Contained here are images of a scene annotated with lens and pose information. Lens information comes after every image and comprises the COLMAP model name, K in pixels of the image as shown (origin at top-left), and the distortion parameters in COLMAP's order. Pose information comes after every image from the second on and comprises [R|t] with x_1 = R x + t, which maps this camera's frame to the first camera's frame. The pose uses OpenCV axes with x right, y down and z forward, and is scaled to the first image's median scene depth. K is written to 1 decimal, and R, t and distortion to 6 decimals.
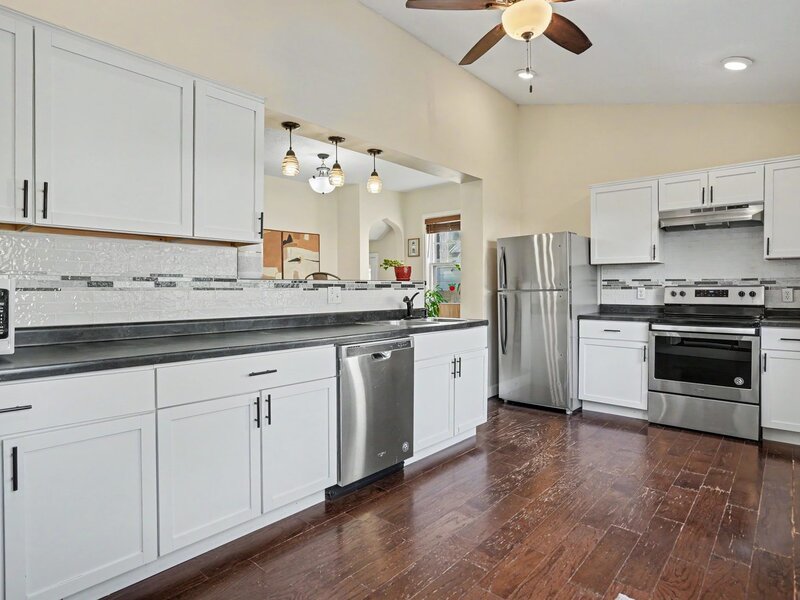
lens RADIAL K [[461.7, 0, 397.5], [0, 461.7, 298.1], [0, 0, 1]] dist [-0.036138, 0.001818]
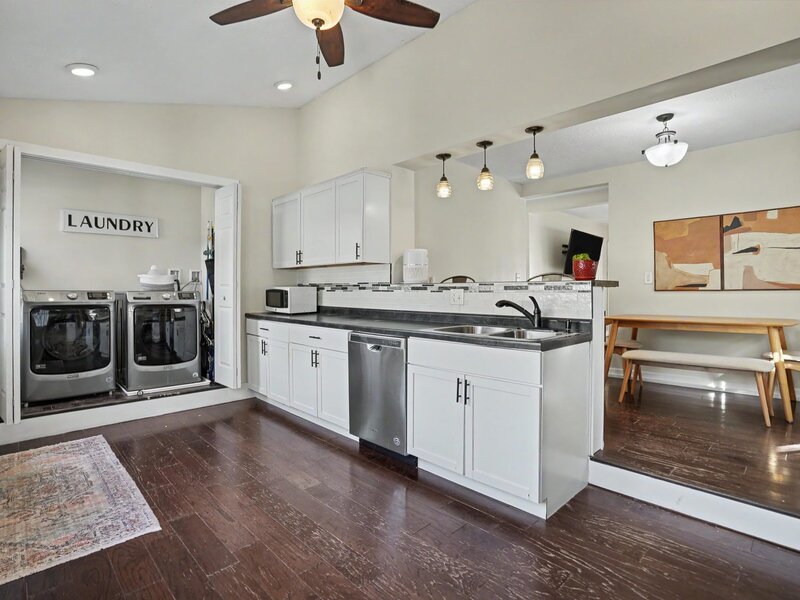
lens RADIAL K [[424.6, 0, 401.2], [0, 424.6, 295.3], [0, 0, 1]] dist [-0.041799, 0.000531]
pose [[-0.091979, 0.014333, -0.995658, 1.296947], [-0.019235, 0.999684, 0.016168, -0.034994], [0.995575, 0.020639, -0.091674, 1.445257]]
